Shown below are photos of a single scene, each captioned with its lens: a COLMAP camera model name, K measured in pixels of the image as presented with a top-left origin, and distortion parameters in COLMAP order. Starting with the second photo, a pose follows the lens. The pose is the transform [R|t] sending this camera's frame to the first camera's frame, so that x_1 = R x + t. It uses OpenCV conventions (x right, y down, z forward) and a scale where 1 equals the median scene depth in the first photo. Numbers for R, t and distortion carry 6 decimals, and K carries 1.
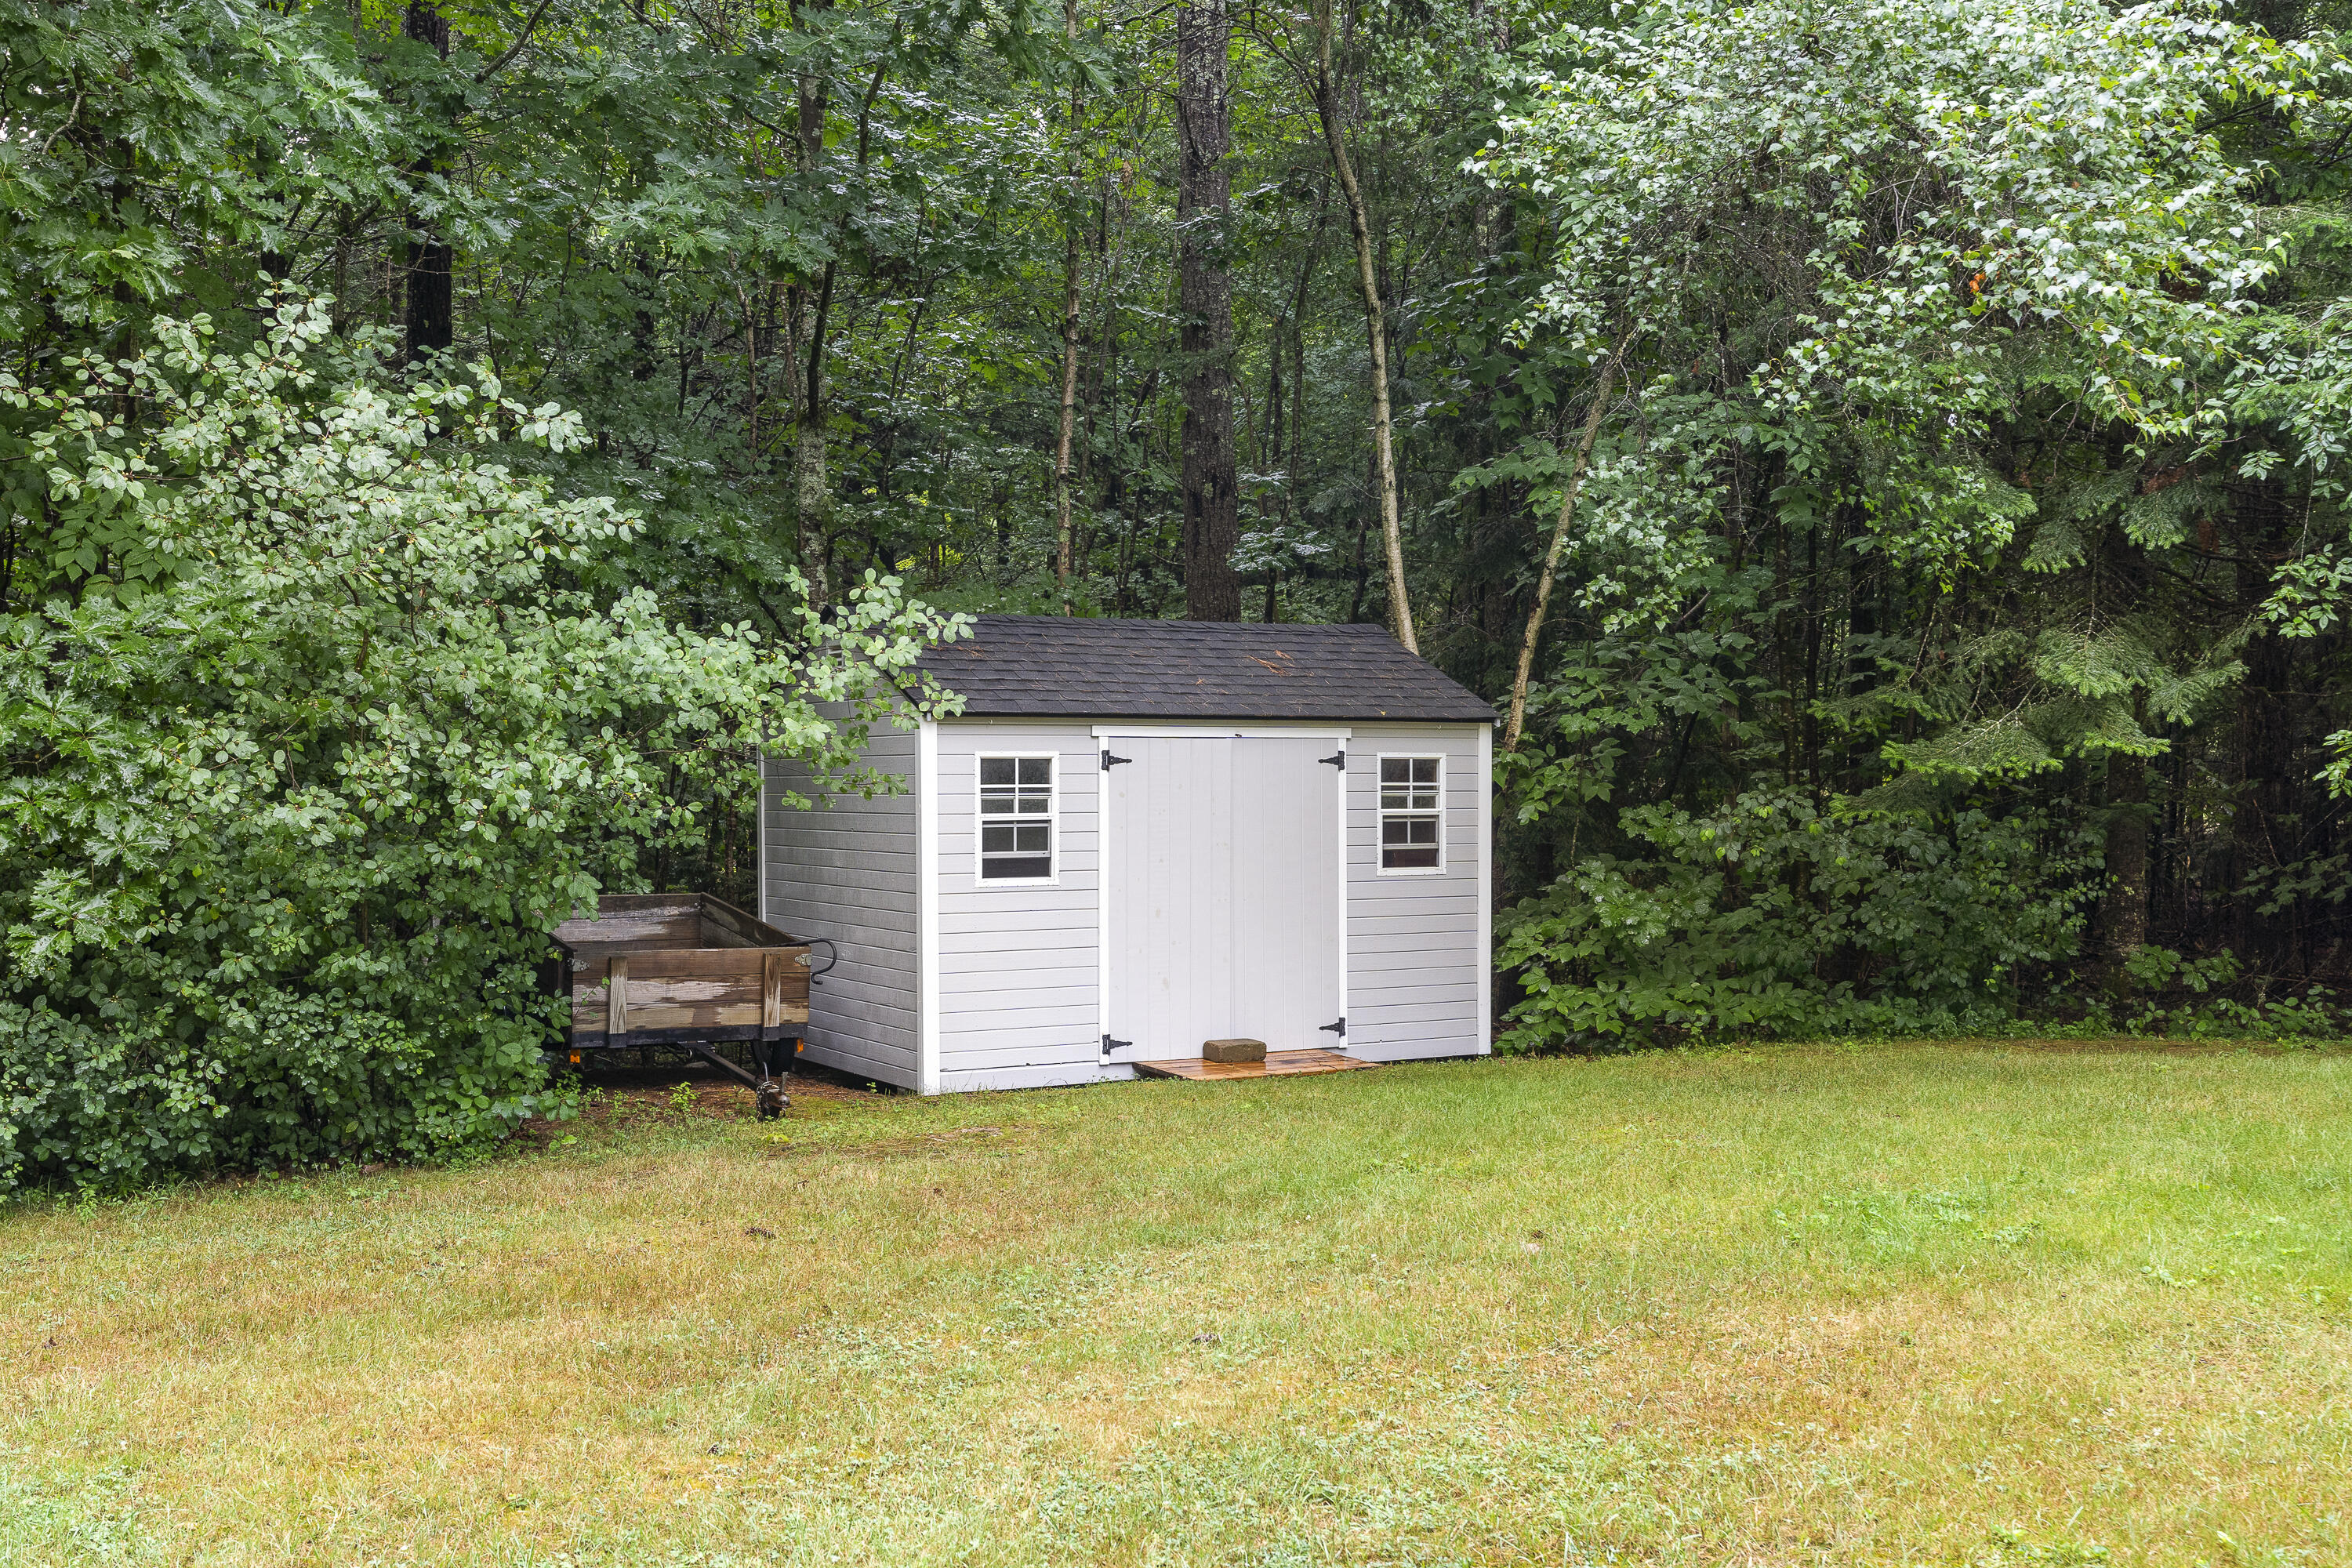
lens RADIAL K [[2296.6, 0, 1175.5], [0, 2296.6, 847.9], [0, 0, 1]] dist [0.016623, 0.009744]
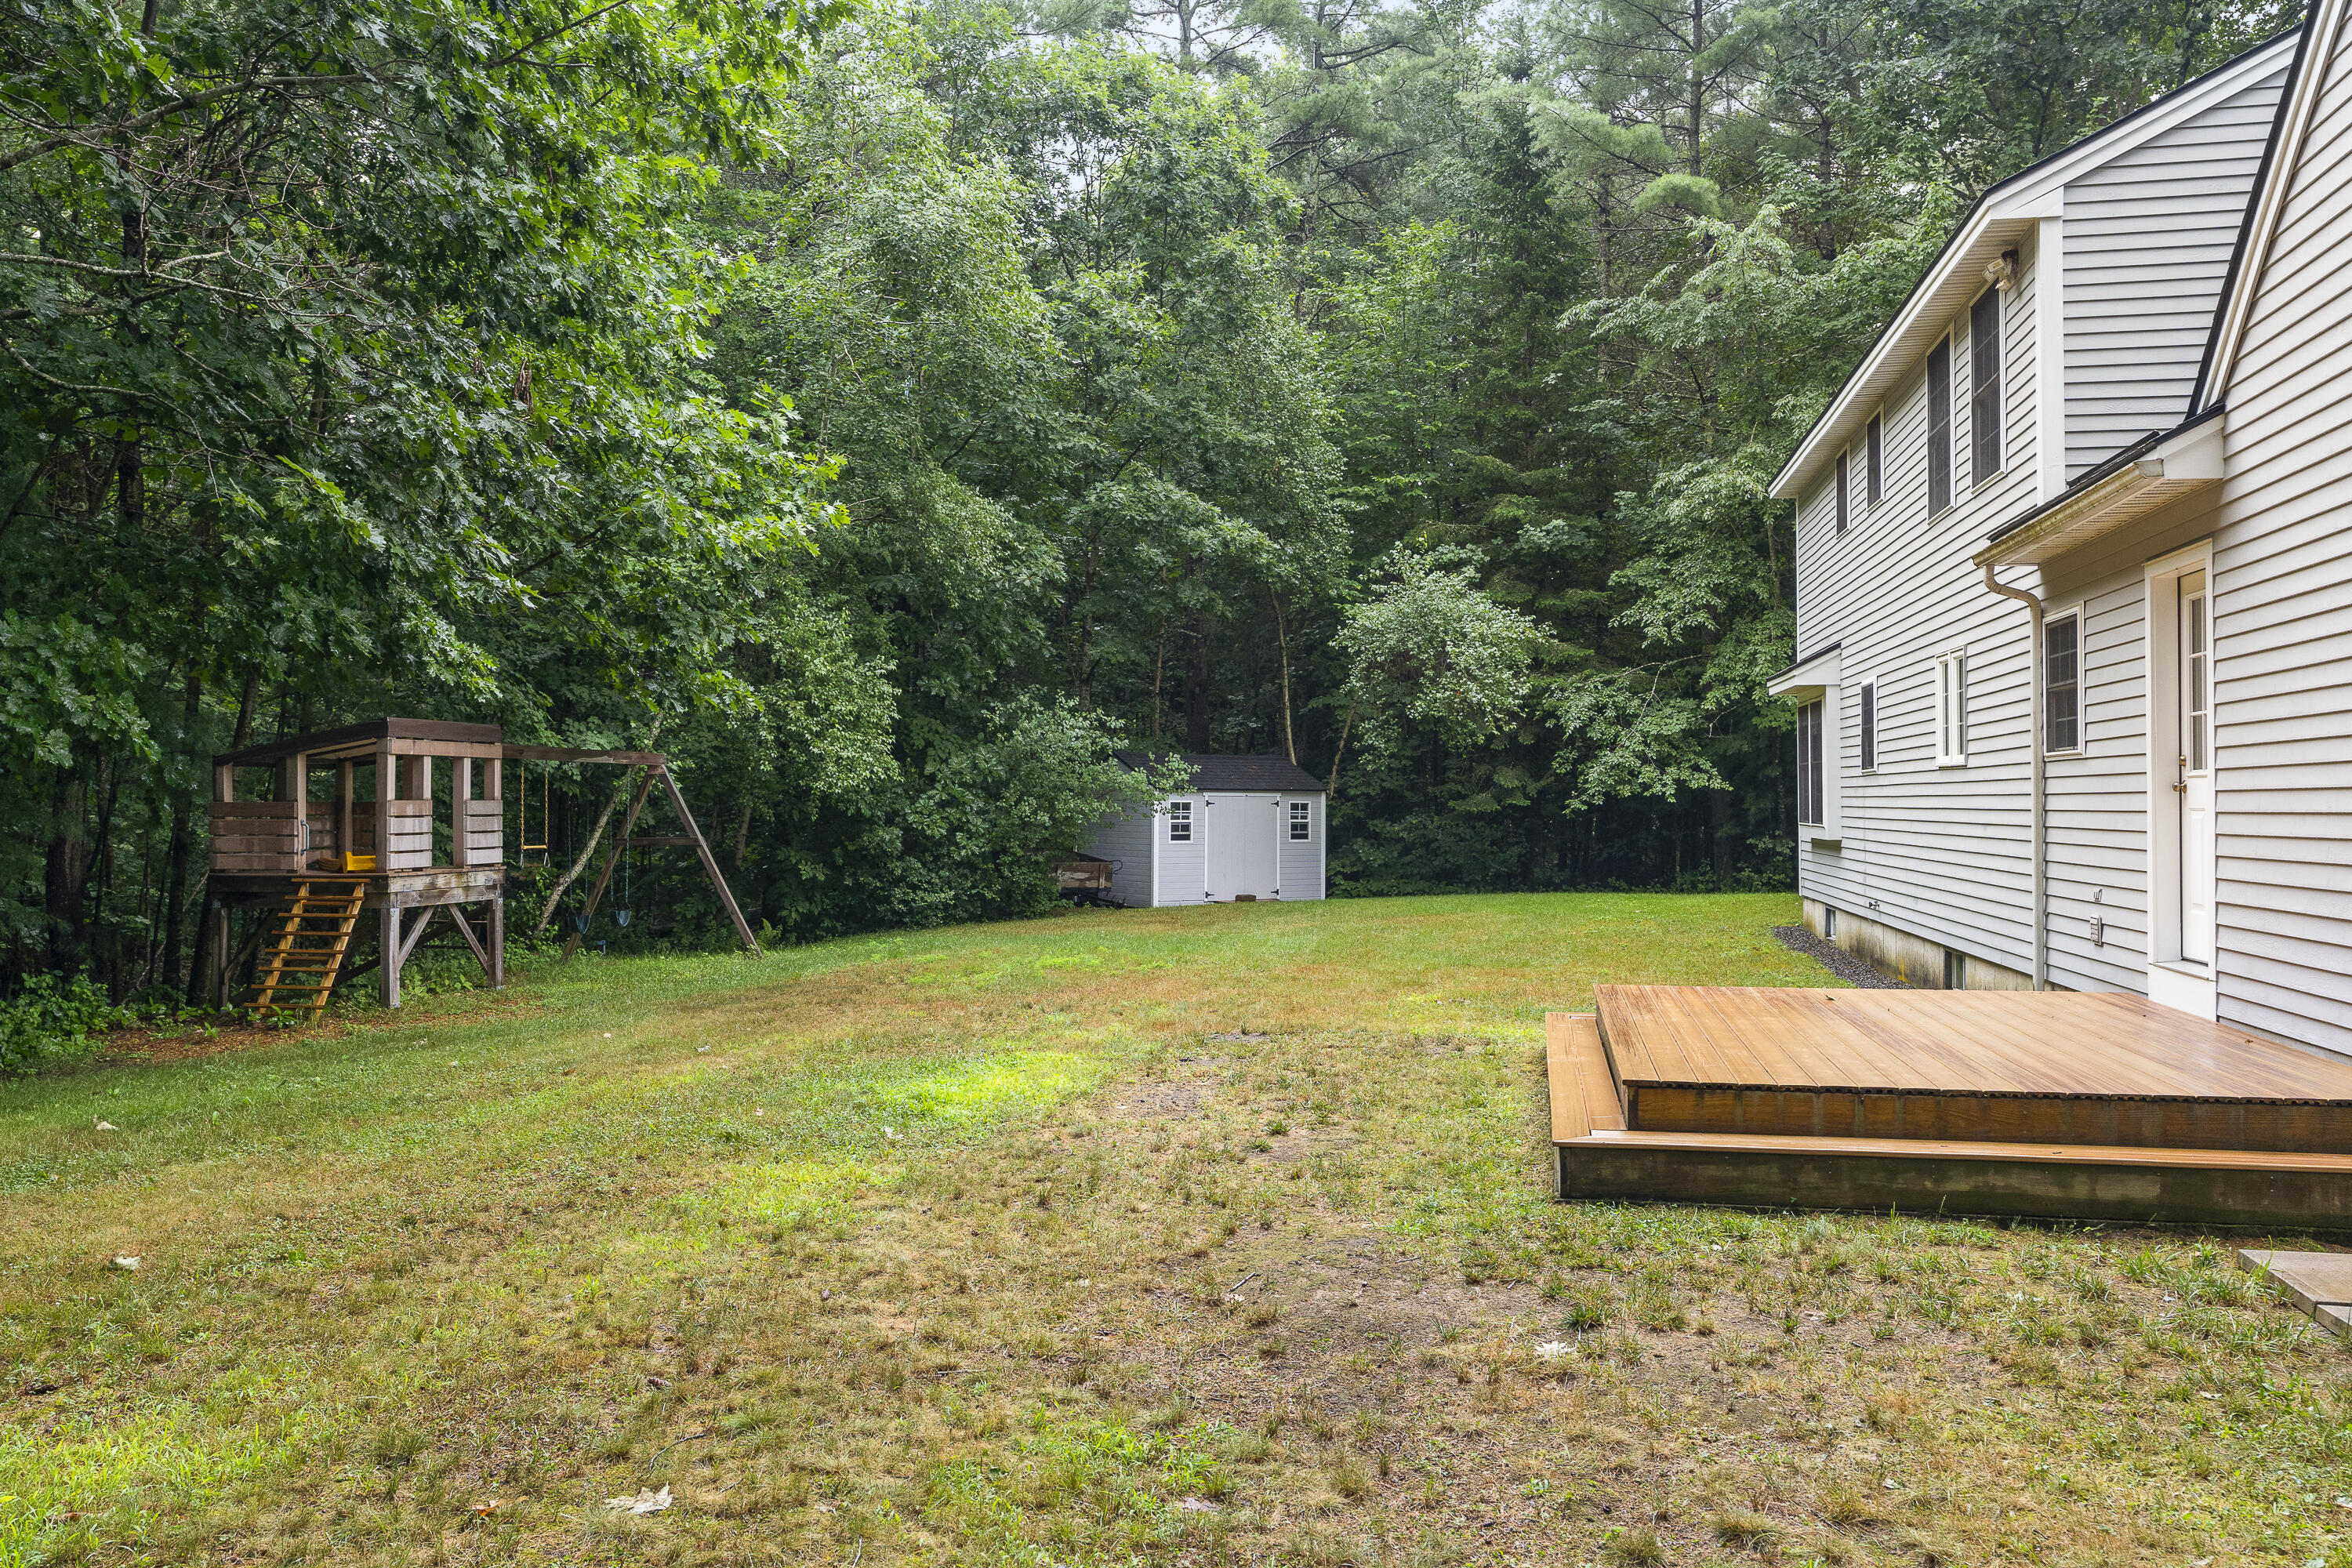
lens RADIAL K [[1830.2, 0, 1176.0], [0, 1830.2, 784.0], [0, 0, 1]] dist [0.003676, 0.001520]
pose [[0.995027, 0.010936, 0.099007, -0.319554], [-0.007237, 0.999265, -0.037640, 0.029567], [-0.099346, 0.036736, 0.994375, -1.473814]]
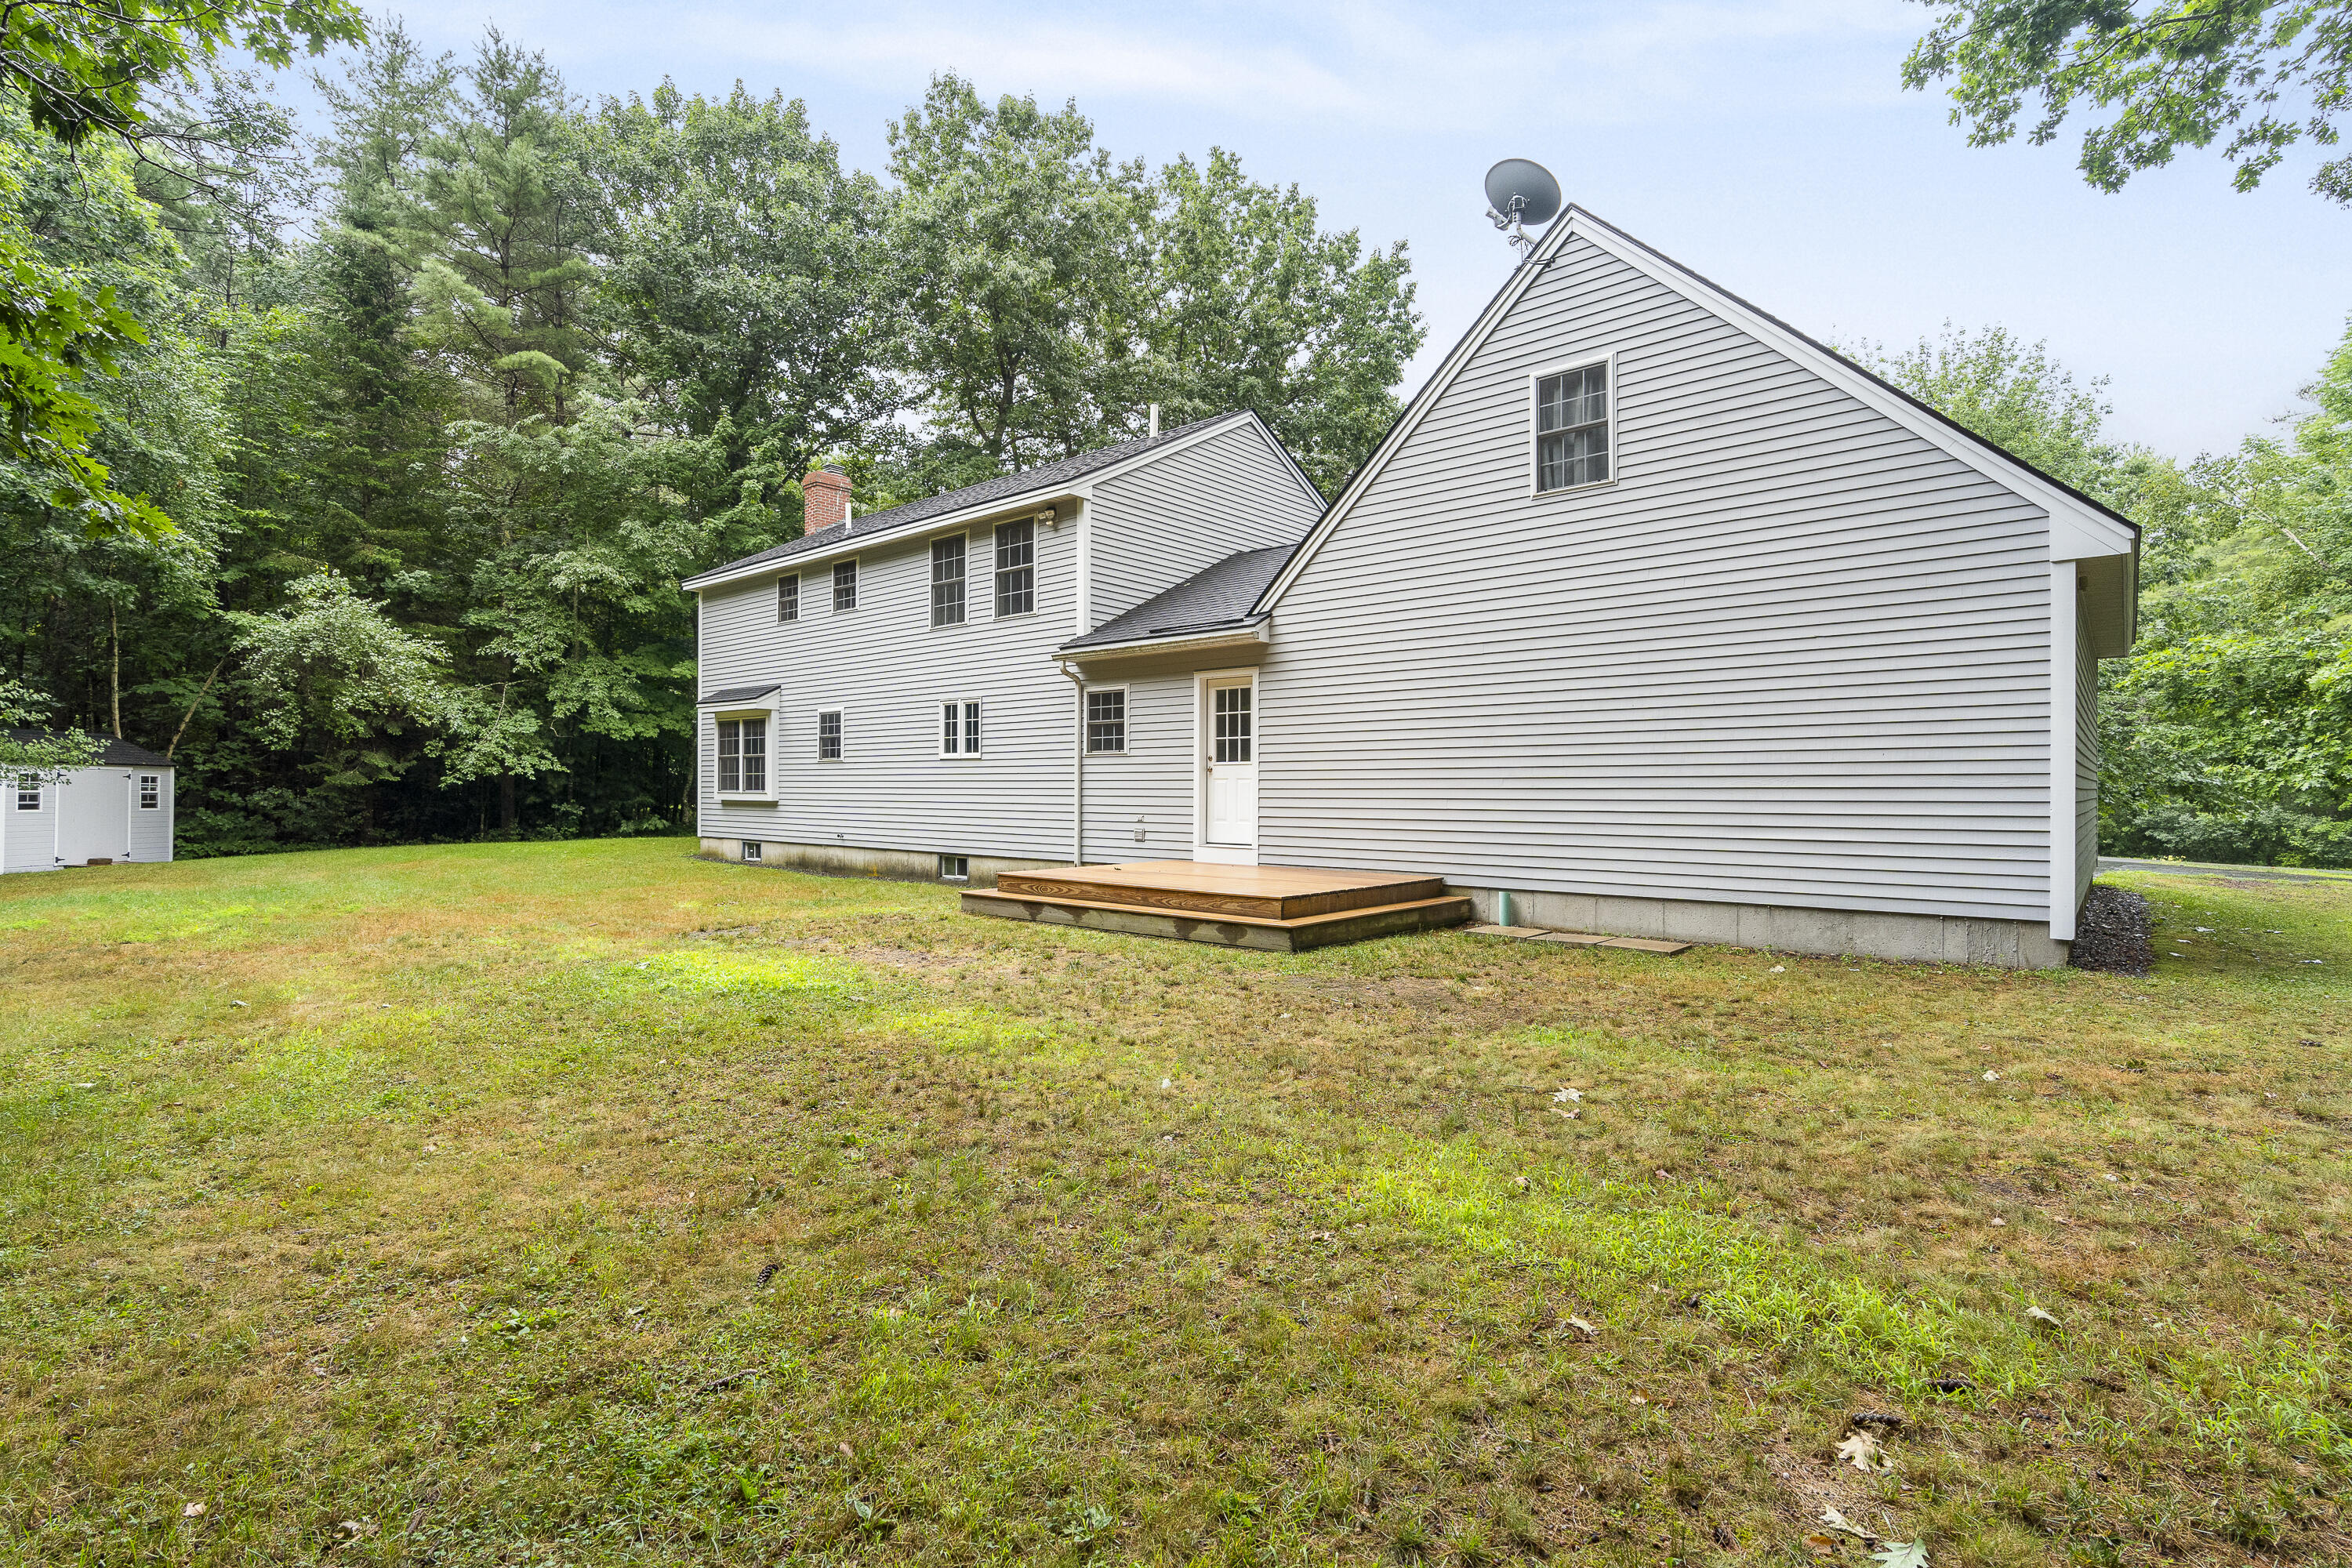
lens RADIAL K [[1094.3, 0, 1176.0], [0, 1094.3, 784.0], [0, 0, 1]] dist [-0.001907, -0.000191]
pose [[0.406583, 0.018986, 0.913417, -0.828032], [0.014355, 0.999528, -0.027165, 0.041917], [-0.913501, 0.024157, 0.406119, -1.152023]]
